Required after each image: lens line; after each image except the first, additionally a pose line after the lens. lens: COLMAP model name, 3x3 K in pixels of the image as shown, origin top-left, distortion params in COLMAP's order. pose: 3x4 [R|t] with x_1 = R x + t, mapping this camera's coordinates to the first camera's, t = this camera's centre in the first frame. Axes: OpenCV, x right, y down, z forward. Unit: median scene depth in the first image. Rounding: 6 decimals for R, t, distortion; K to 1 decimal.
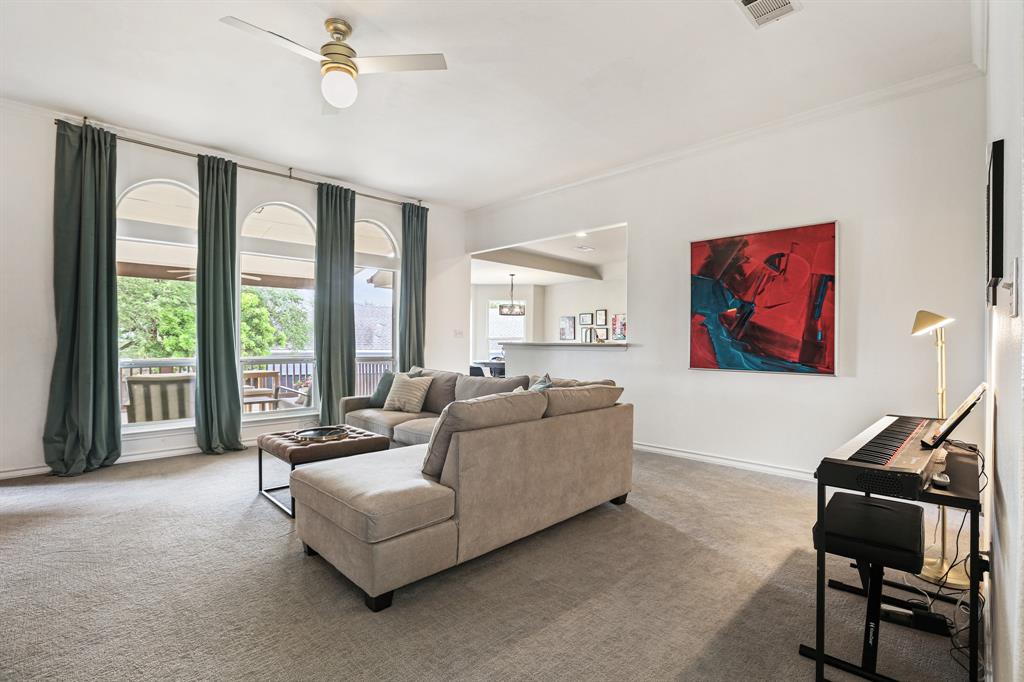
lens RADIAL K [[475.0, 0, 516.3], [0, 475.0, 344.9], [0, 0, 1]] dist [-0.030331, 0.009076]
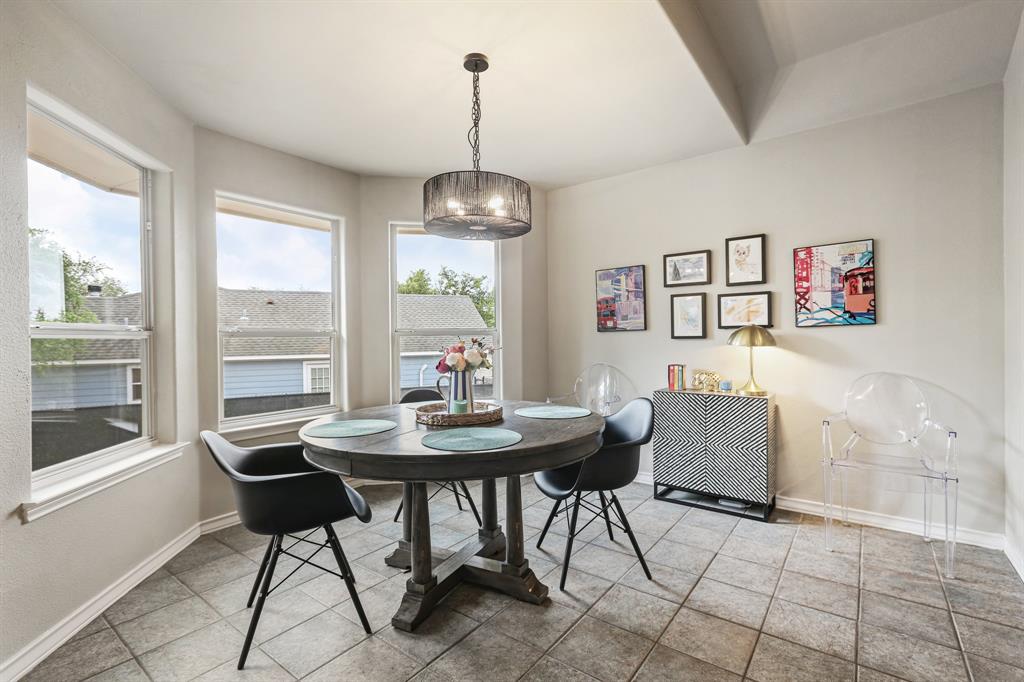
lens RADIAL K [[475.0, 0, 509.9], [0, 475.0, 339.5], [0, 0, 1]] dist [-0.030331, 0.009076]
pose [[0.989841, -0.025589, 0.139855, -0.085084], [0.025846, 0.999666, -0.000023, -0.026739], [-0.139808, 0.003638, 0.990172, 2.350591]]
